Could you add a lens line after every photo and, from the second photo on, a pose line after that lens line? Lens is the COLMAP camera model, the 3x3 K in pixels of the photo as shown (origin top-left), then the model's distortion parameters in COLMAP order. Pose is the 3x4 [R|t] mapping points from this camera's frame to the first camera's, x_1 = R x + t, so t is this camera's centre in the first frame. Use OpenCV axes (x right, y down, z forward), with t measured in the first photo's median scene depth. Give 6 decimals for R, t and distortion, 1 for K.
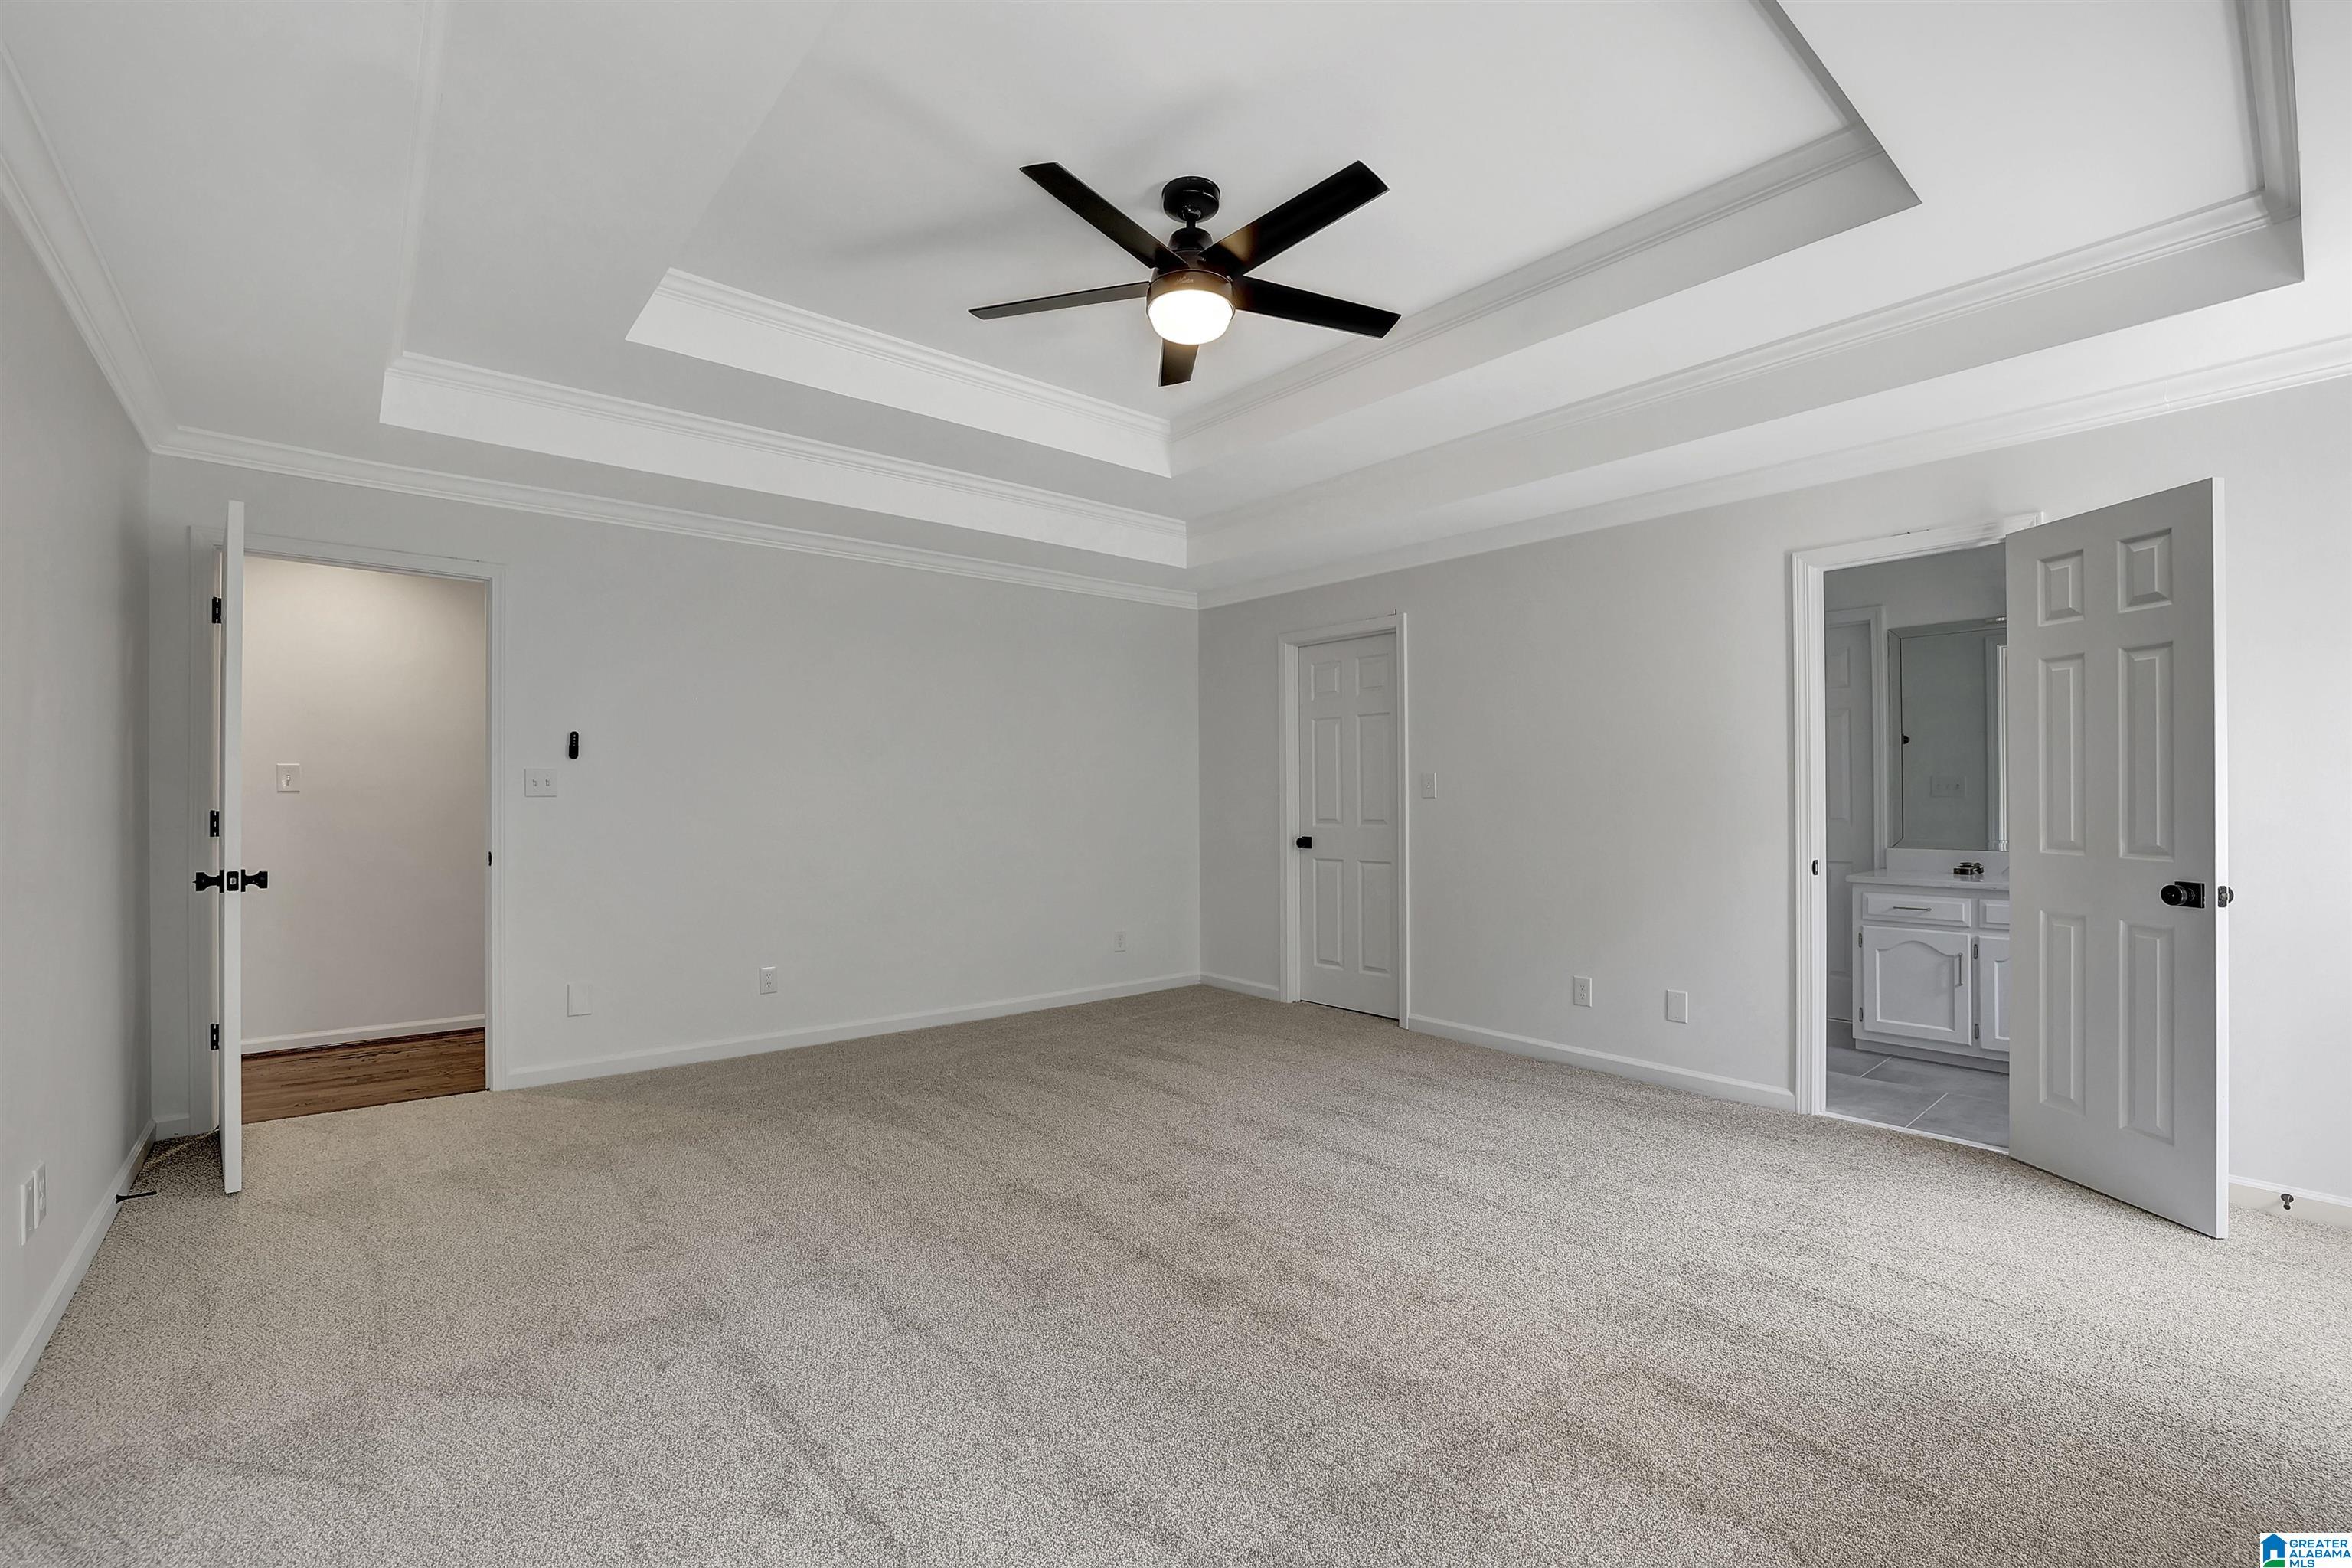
lens RADIAL K [[1016.6, 0, 1183.1], [0, 1016.6, 792.7], [0, 0, 1]] dist [-0.035463, 0.001912]
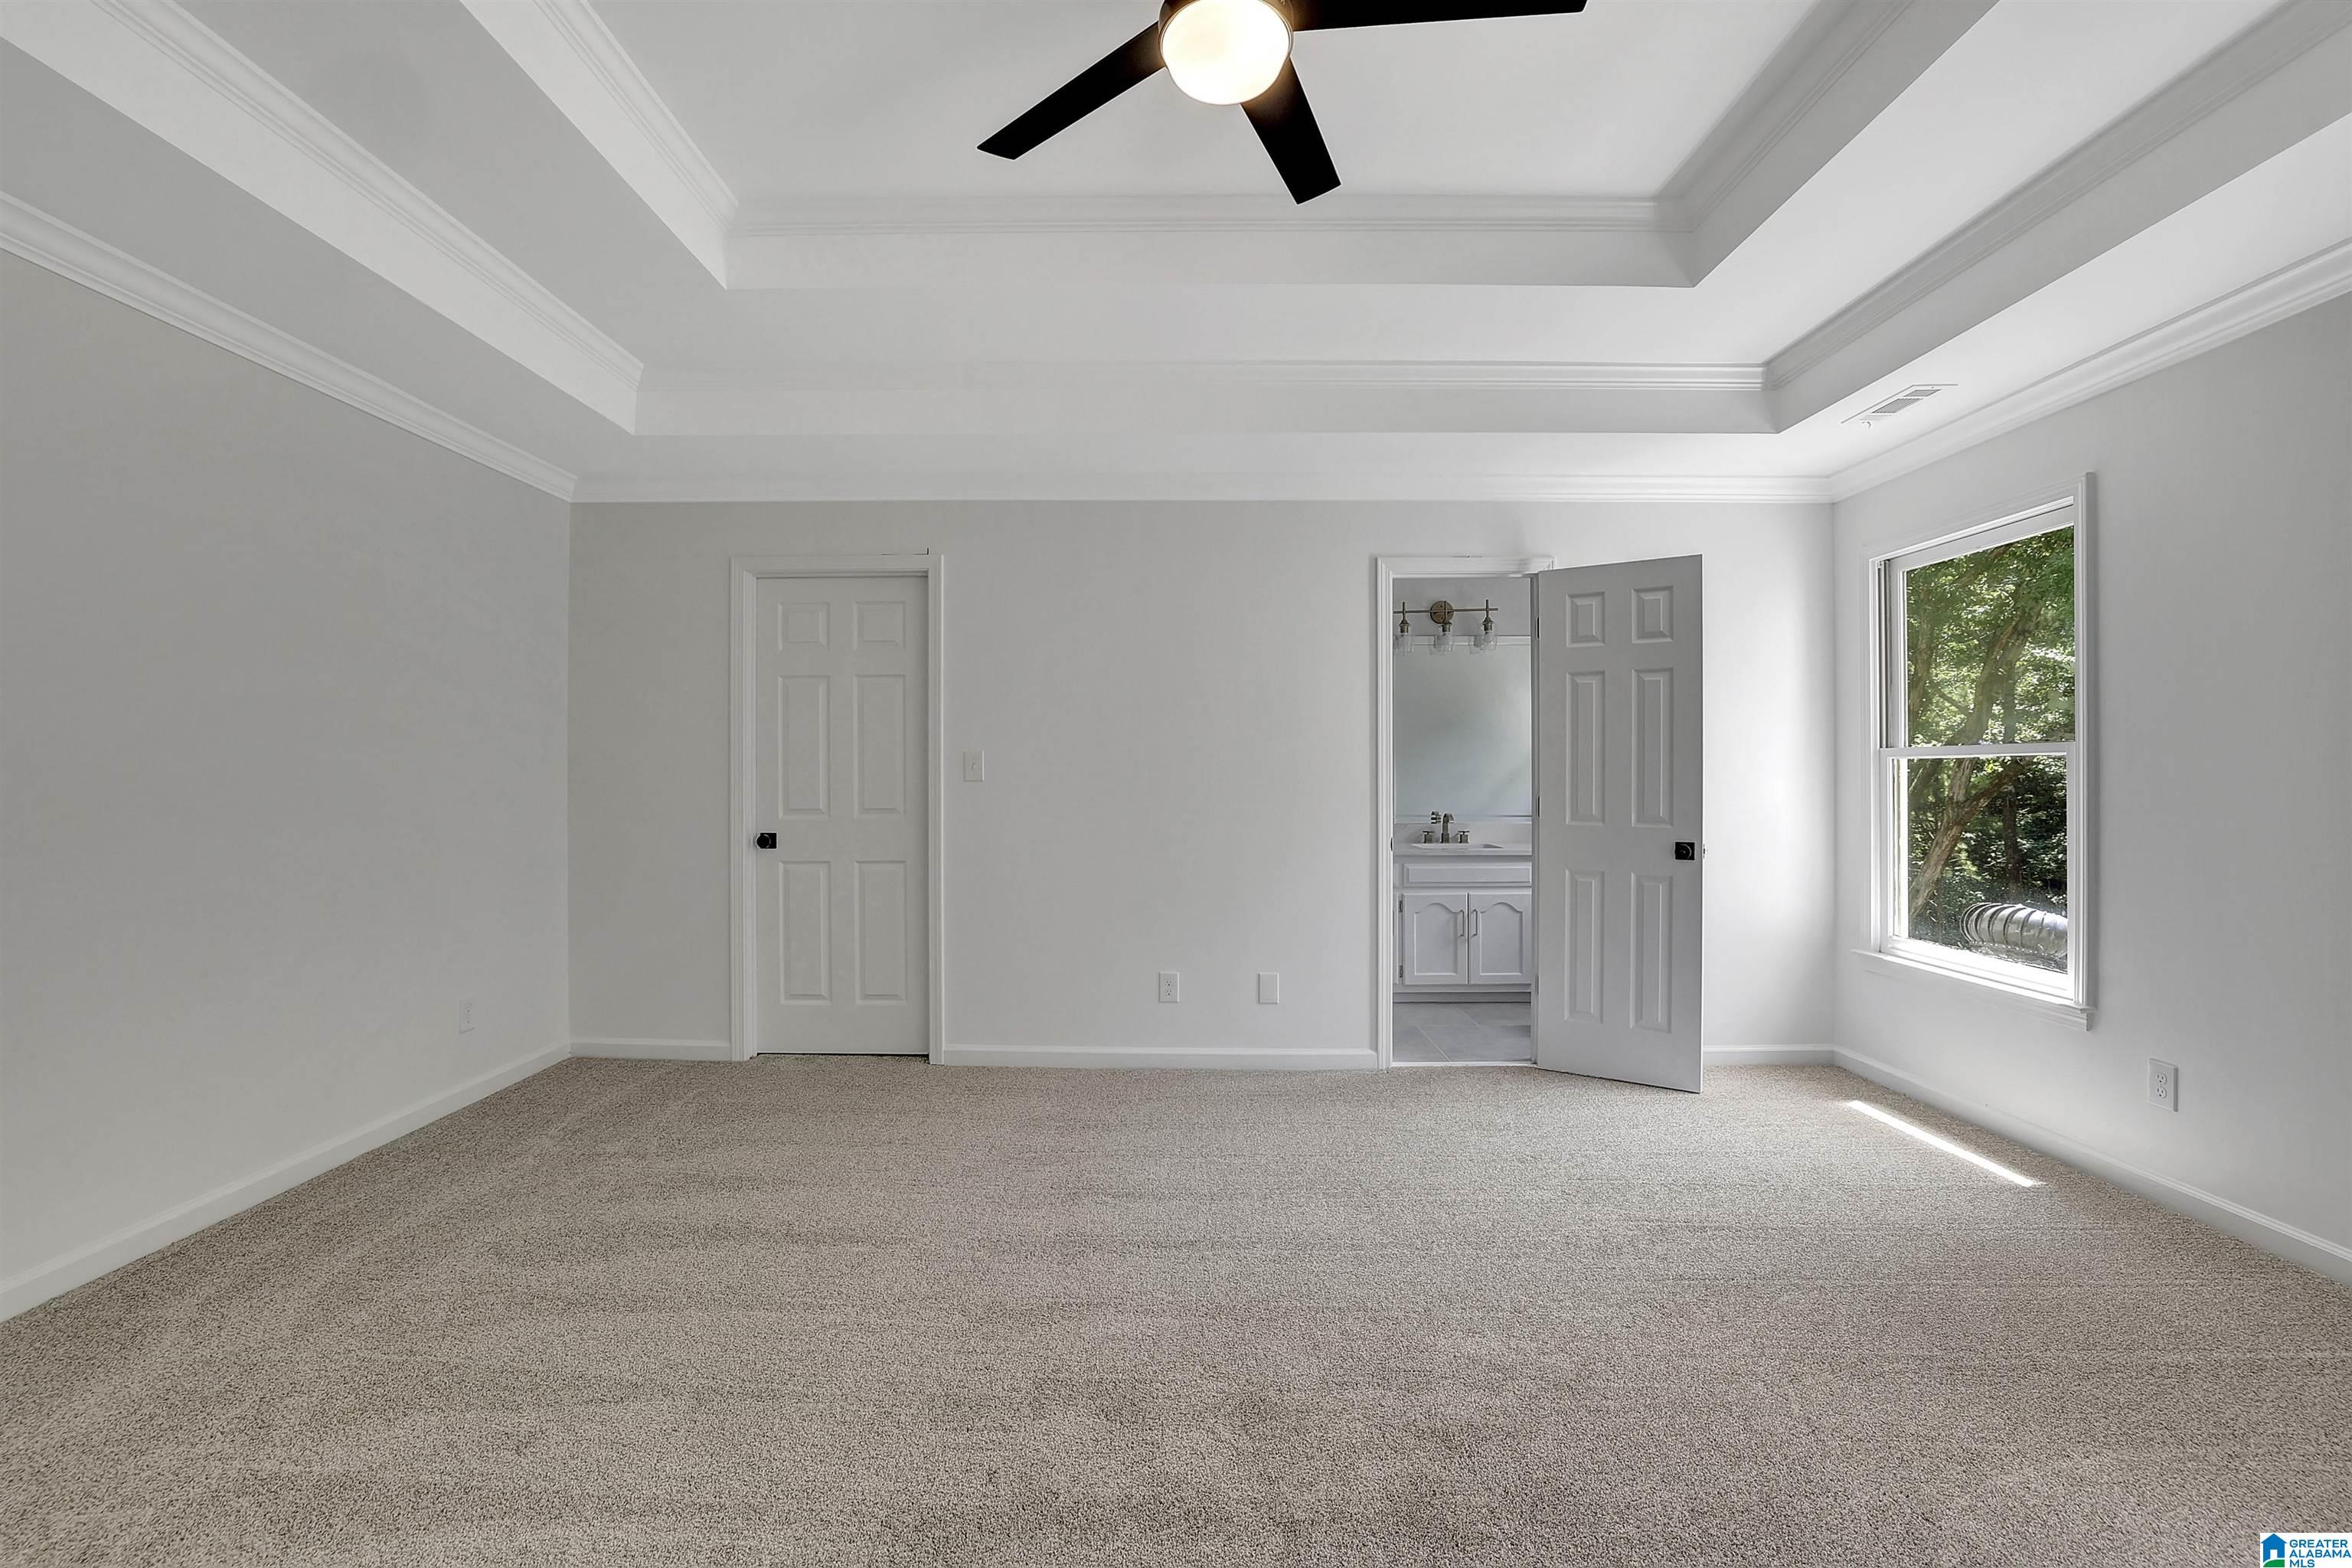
lens RADIAL K [[1016.6, 0, 1172.1], [0, 1016.6, 766.4], [0, 0, 1]] dist [-0.035463, 0.001912]
pose [[0.652926, 0.010149, 0.757353, -0.380760], [-0.004288, 0.999944, -0.009703, 0.000700], [-0.757409, 0.003088, 0.652933, 0.448654]]
